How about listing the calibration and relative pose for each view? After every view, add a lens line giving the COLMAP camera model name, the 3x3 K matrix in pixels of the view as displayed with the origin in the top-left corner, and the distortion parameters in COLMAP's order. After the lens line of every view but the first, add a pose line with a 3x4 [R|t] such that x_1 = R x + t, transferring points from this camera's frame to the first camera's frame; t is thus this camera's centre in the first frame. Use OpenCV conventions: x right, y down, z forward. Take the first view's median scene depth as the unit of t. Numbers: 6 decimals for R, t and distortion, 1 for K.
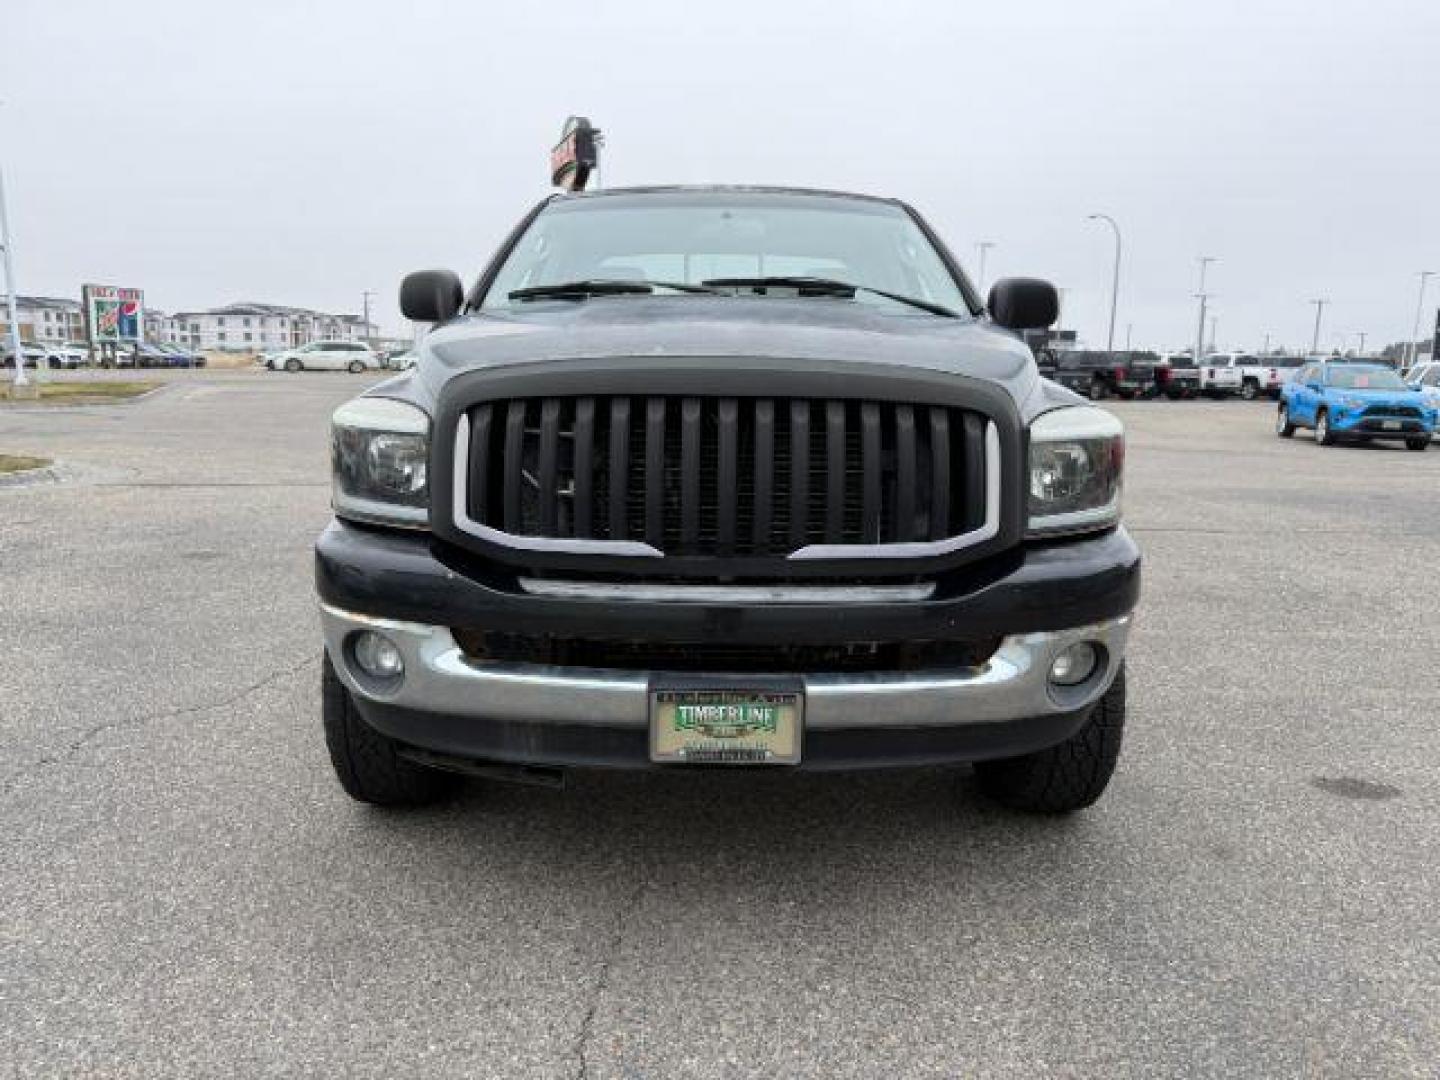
lens RADIAL K [[986.9, 0, 720.0], [0, 986.9, 540.0], [0, 0, 1]] dist [0.118760, -0.159304]
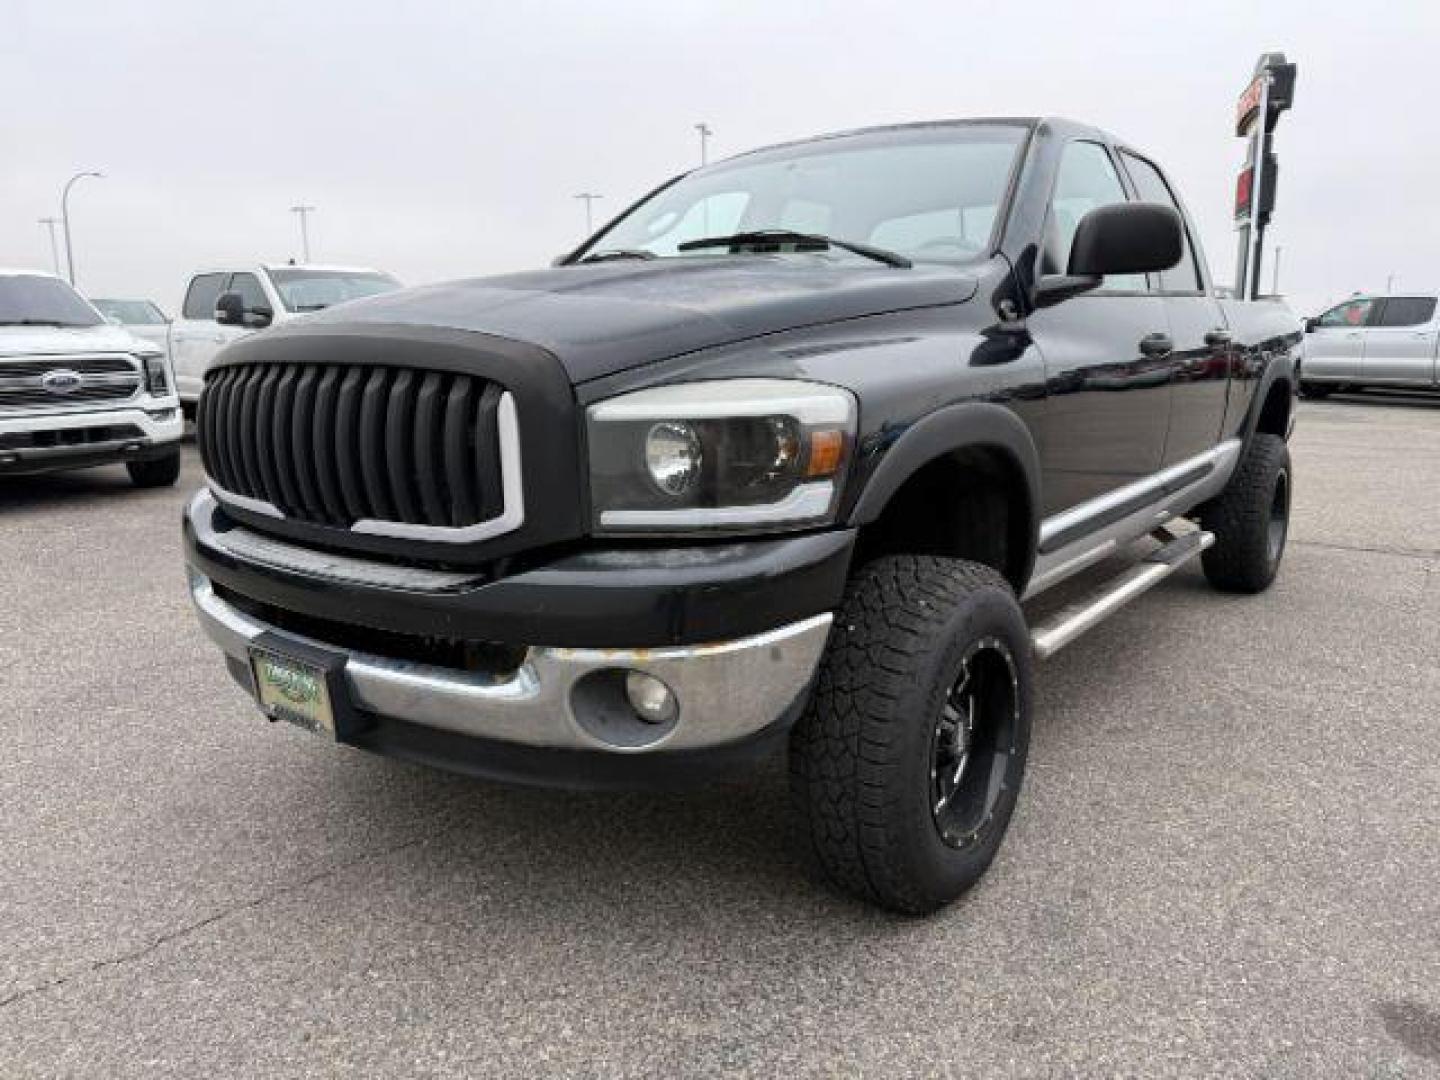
lens RADIAL K [[986.9, 0, 720.0], [0, 986.9, 540.0], [0, 0, 1]] dist [0.118760, -0.159304]
pose [[0.789171, 0.094291, -0.606893, 0.921925], [-0.083030, 0.995453, 0.046693, -0.046826], [0.608536, 0.013542, 0.793411, 0.428696]]
